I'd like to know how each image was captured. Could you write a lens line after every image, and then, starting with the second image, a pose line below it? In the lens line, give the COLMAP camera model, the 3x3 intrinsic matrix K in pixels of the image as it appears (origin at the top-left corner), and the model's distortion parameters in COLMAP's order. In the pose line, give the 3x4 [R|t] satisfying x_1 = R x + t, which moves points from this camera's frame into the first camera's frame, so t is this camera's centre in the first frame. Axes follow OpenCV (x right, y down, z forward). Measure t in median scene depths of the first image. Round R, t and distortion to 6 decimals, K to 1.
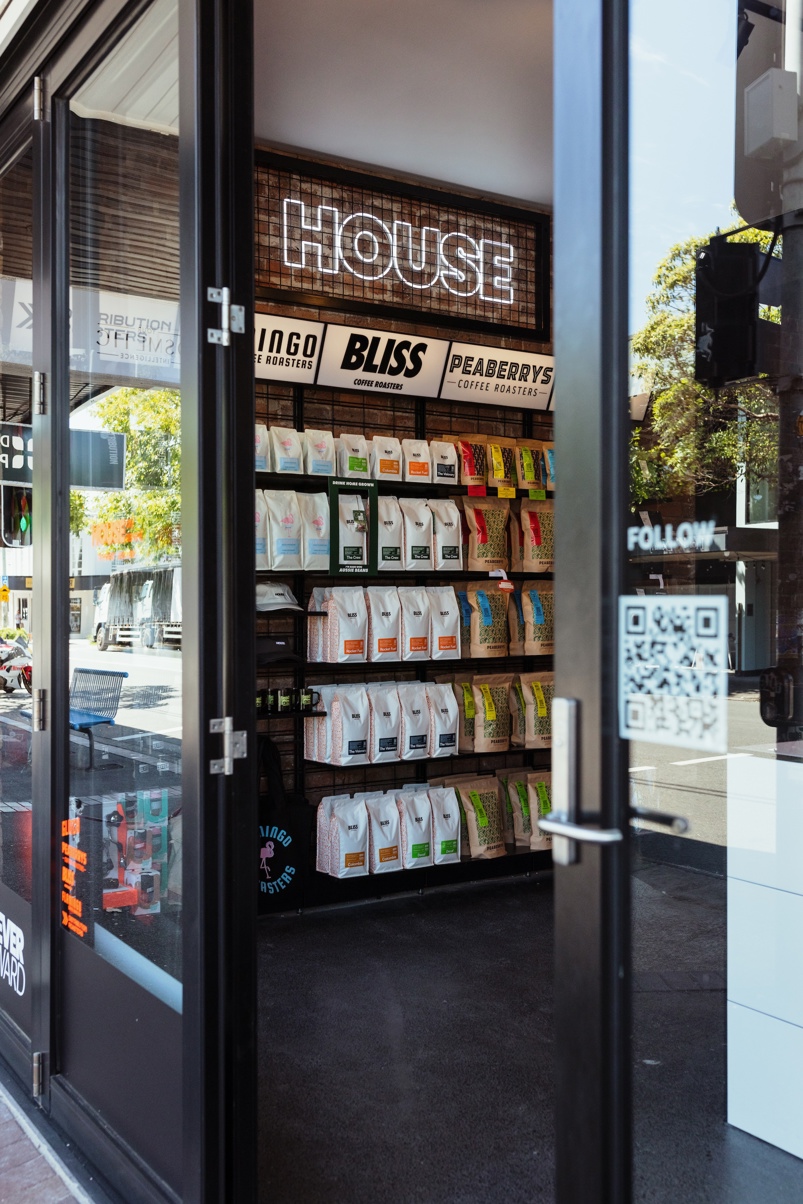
lens RADIAL K [[1174.3, 0, 401.3], [0, 1174.3, 602.8], [0, 0, 1]] dist [-0.000078, 0.000000]
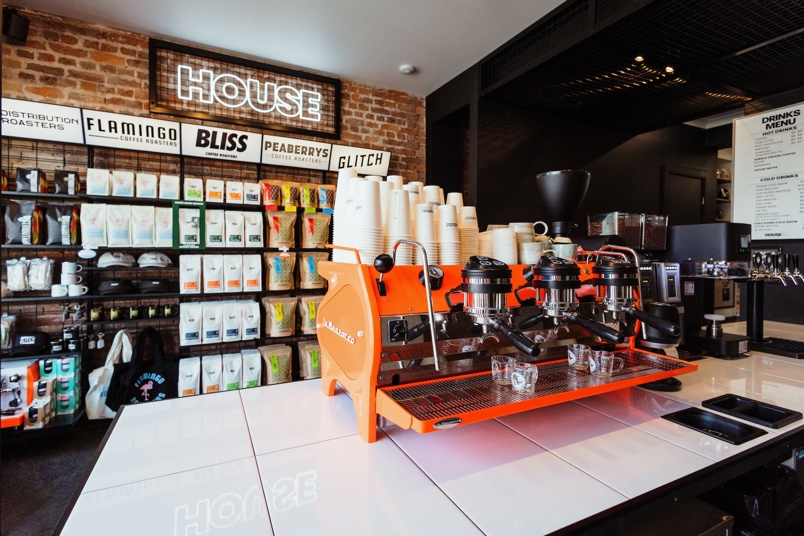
lens RADIAL K [[381.6, 0, 399.2], [0, 381.6, 255.6], [0, 0, 1]] dist [0.002453, 0.000208]
pose [[0.994068, 0.011510, -0.108154, 0.356314], [-0.010945, 0.999923, 0.005814, -0.019054], [0.108212, -0.004596, 0.994117, 0.370785]]
